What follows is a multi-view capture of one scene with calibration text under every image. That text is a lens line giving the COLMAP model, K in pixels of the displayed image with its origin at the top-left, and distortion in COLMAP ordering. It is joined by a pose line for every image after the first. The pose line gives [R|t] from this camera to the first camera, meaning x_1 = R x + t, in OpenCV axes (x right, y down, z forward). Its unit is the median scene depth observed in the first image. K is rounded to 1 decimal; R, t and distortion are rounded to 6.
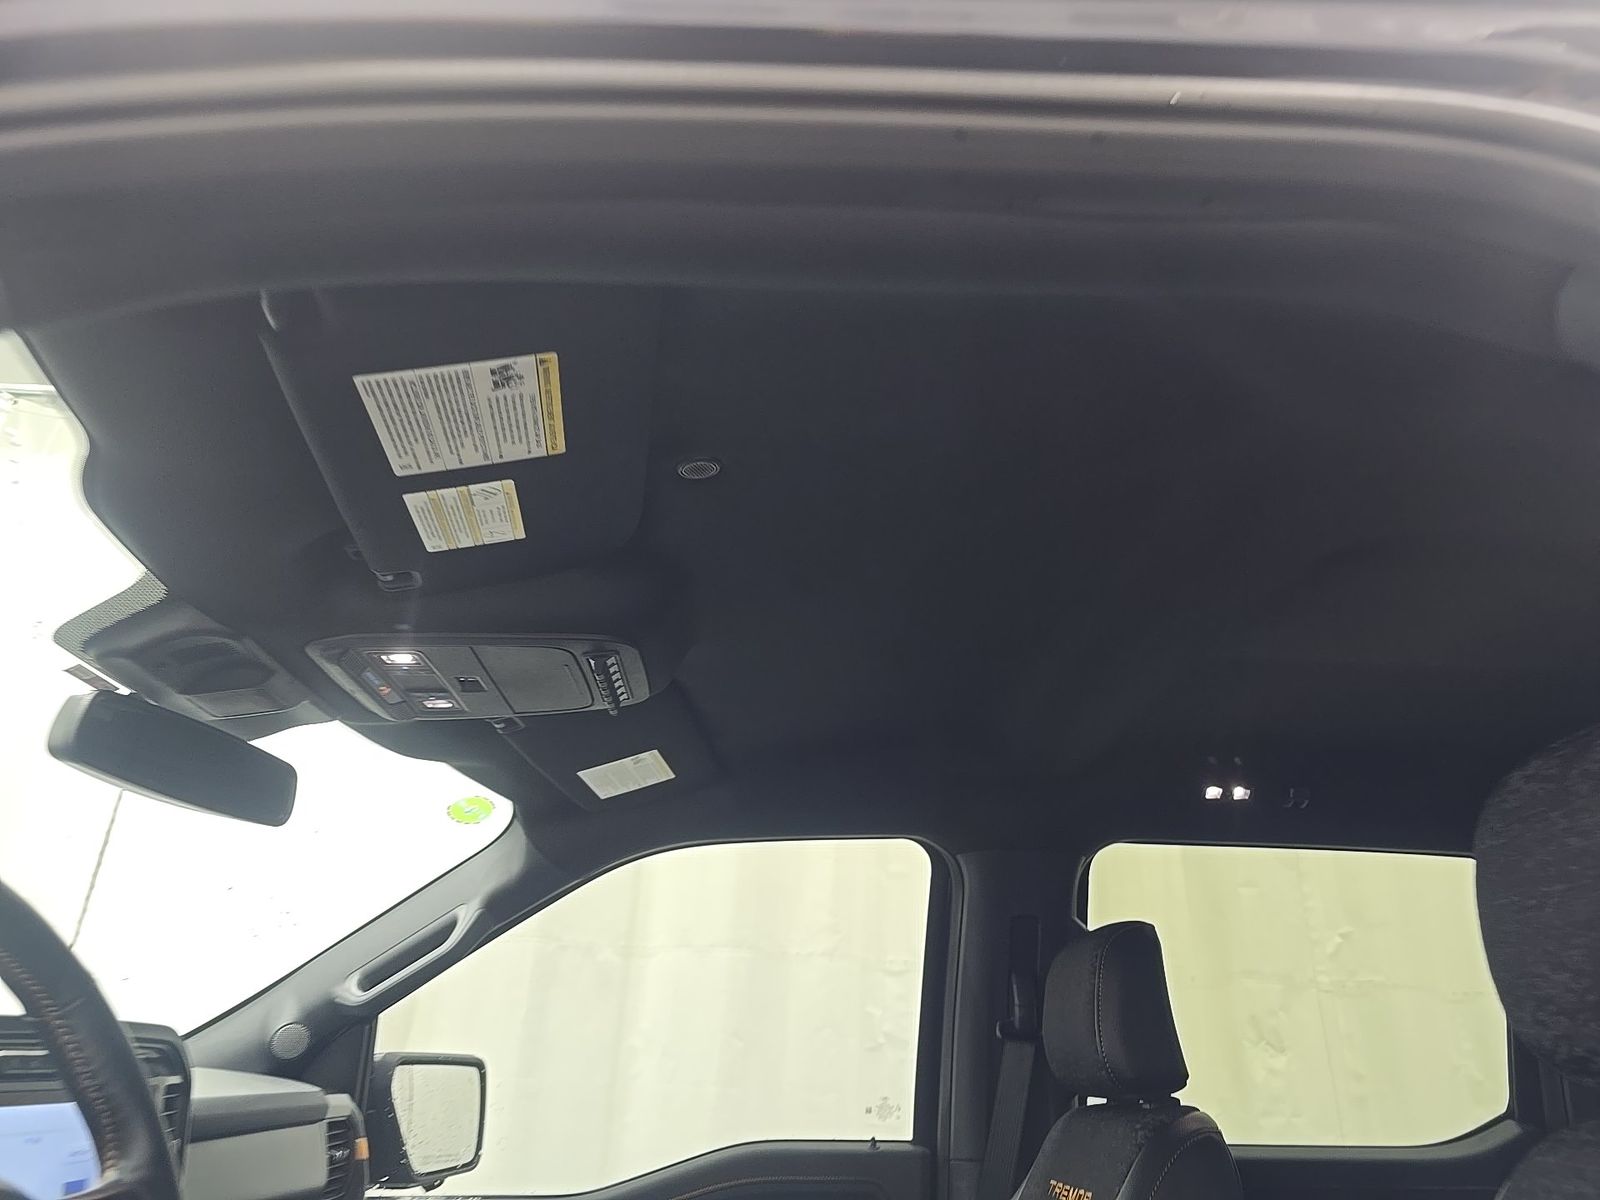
lens RADIAL K [[1086.8, 0, 814.7], [0, 1086.8, 610.4], [0, 0, 1]] dist [0.049329, -0.037981]
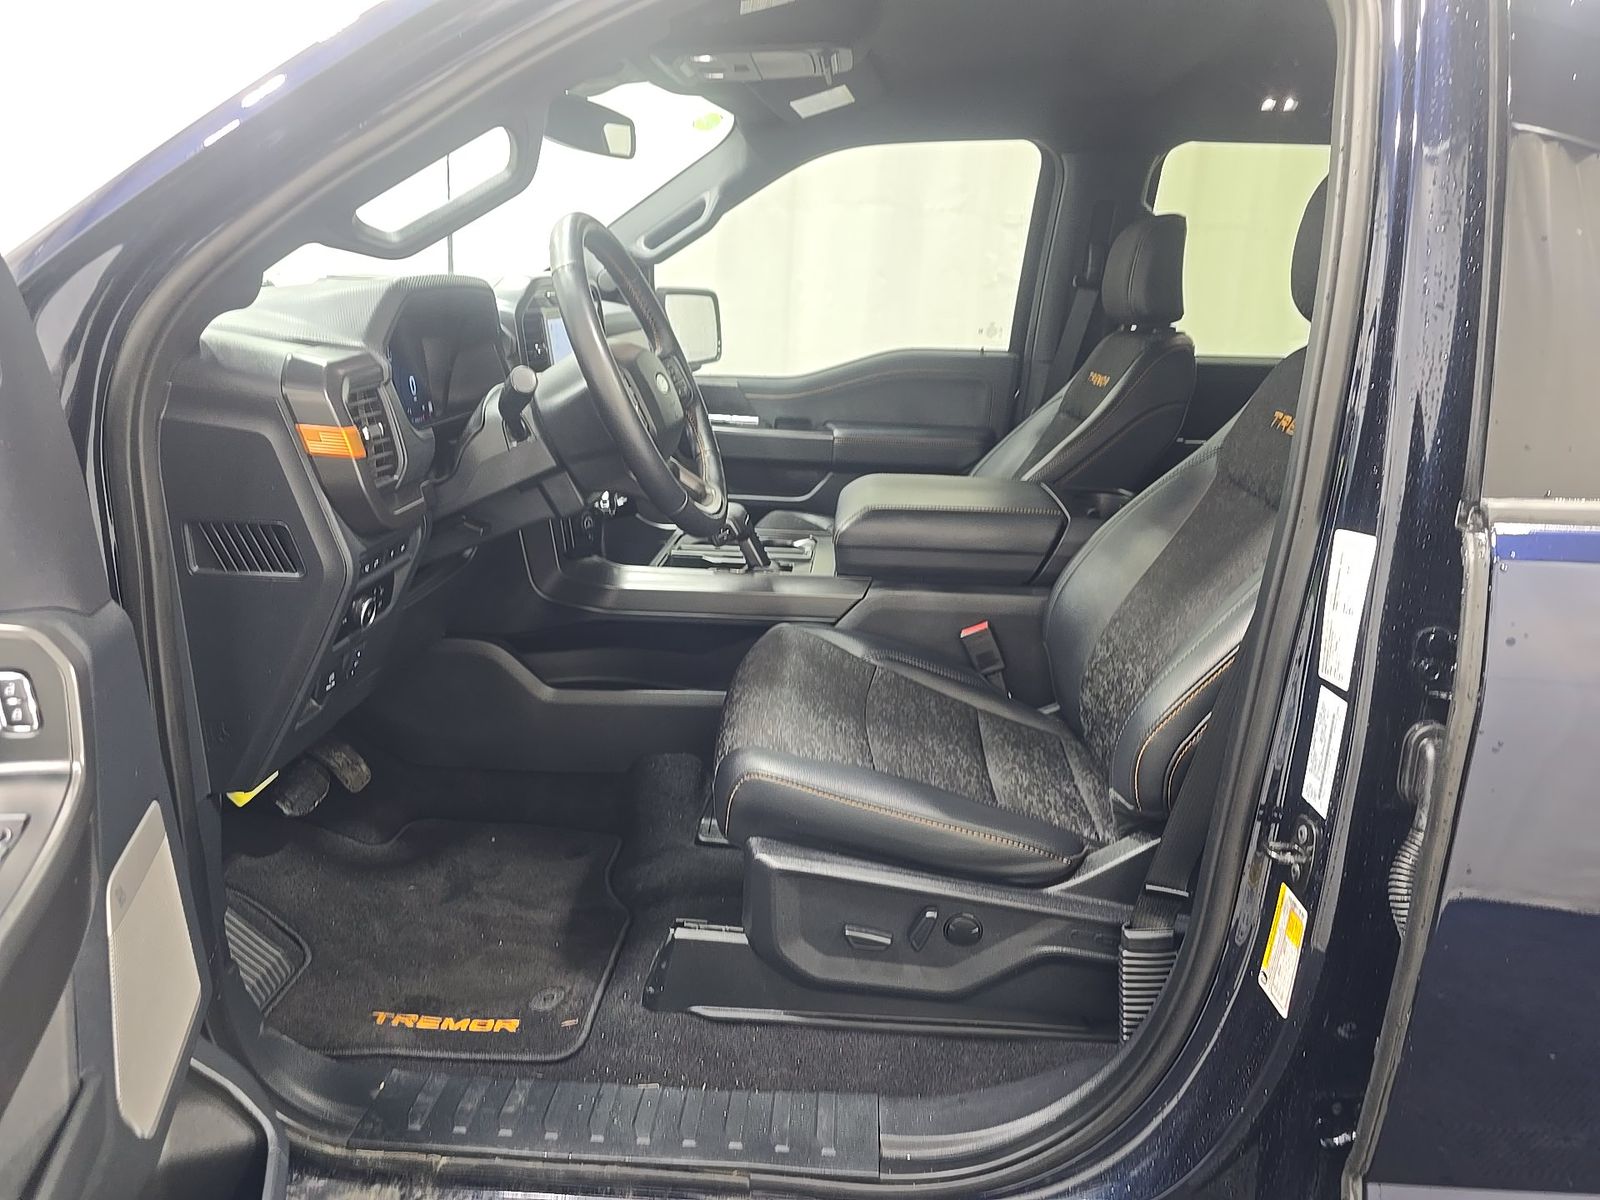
lens RADIAL K [[1086.8, 0, 813.6], [0, 1086.8, 601.7], [0, 0, 1]] dist [0.049329, -0.037981]
pose [[0.994321, 0.045909, -0.096015, -0.017932], [0.023953, 0.782491, 0.622202, -0.198048], [0.103696, -0.620968, 0.776947, -0.434520]]
